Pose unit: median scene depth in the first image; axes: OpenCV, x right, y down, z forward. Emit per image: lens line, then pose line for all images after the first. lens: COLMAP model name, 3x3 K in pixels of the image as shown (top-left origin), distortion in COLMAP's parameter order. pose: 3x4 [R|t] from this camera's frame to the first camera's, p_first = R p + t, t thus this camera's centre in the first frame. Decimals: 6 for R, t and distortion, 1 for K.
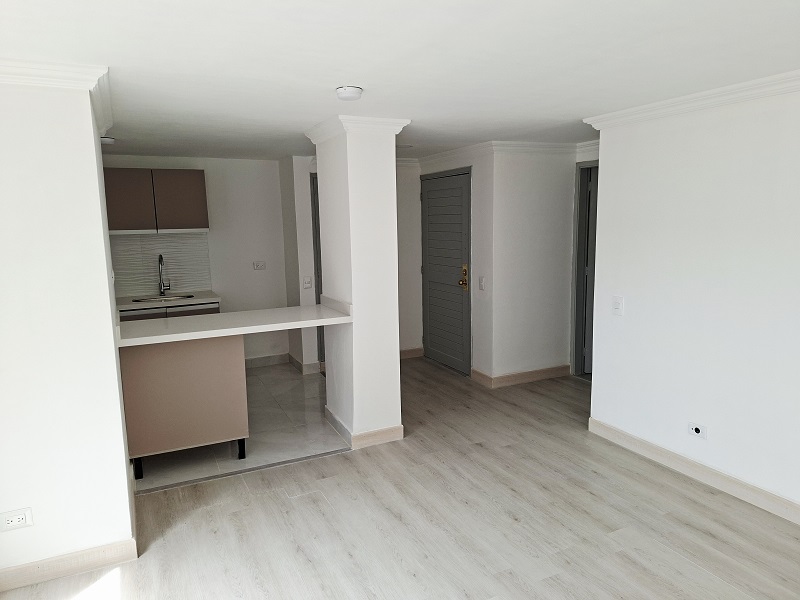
lens RADIAL K [[533.9, 0, 399.6], [0, 533.9, 299.9], [0, 0, 1]] dist [0.001579, 0.000400]
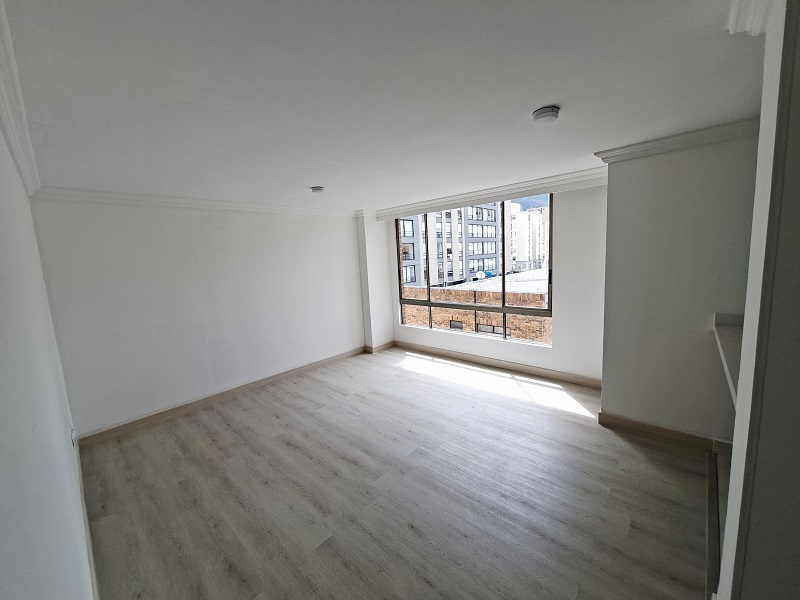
lens RADIAL K [[319.1, 0, 402.3], [0, 319.1, 297.0], [0, 0, 1]] dist [-0.000471, -0.000040]
pose [[-0.926368, 0.121738, -0.356402, 0.428251], [0.019687, 0.960676, 0.276973, -0.220986], [0.376105, 0.249562, -0.892336, 1.518606]]
